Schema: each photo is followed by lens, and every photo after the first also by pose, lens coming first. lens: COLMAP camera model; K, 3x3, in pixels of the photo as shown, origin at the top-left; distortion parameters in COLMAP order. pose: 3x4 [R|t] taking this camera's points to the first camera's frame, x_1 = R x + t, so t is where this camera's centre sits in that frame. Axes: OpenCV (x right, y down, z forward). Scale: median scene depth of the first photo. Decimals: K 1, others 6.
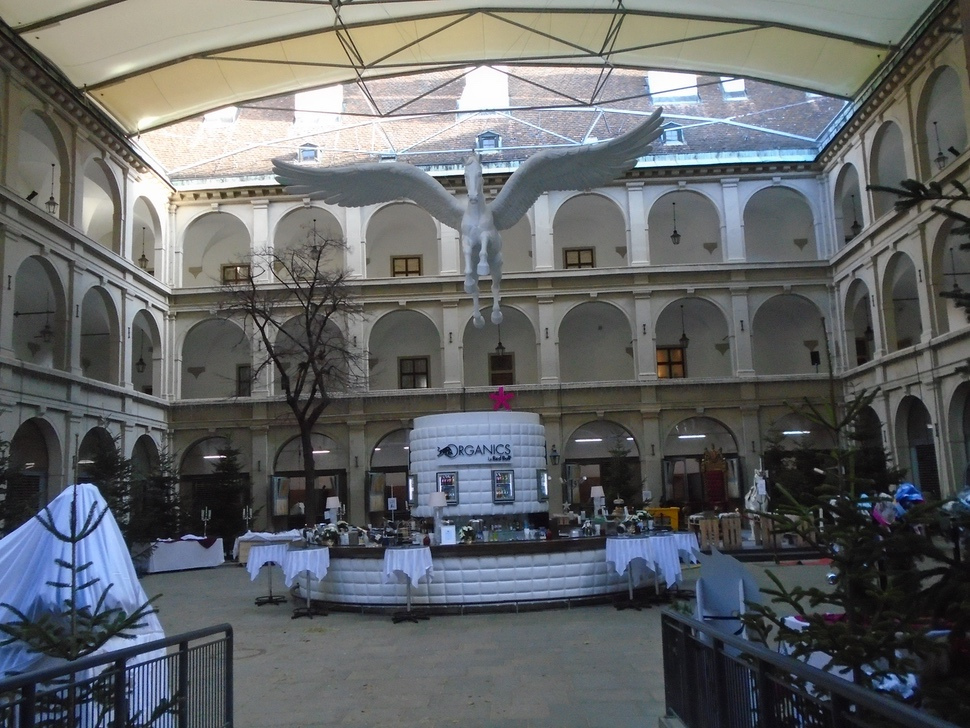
lens RADIAL K [[860.8, 0, 498.1], [0, 860.8, 390.6], [0, 0, 1]] dist [-0.009314, -0.001776]
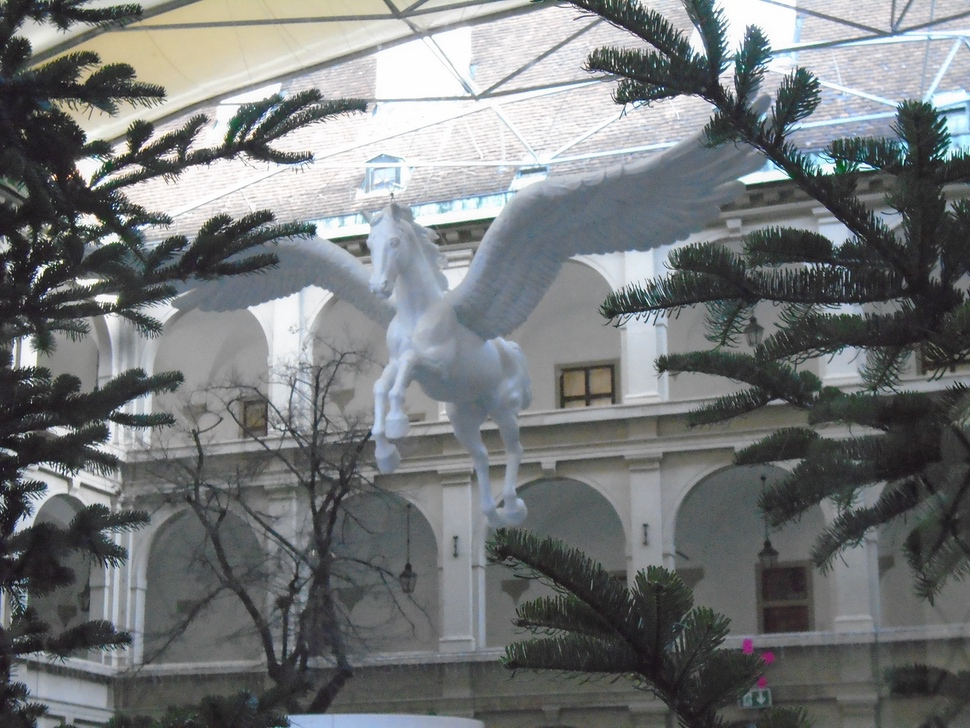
lens RADIAL K [[1889.2, 0, 484.9], [0, 1889.2, 364.7], [0, 0, 1]] dist [-0.164326, 0.000000]
pose [[0.943112, -0.051674, -0.328435, 0.316672], [0.005204, 0.990022, -0.140819, -0.013184], [0.332434, 0.131098, 0.933970, -0.007329]]
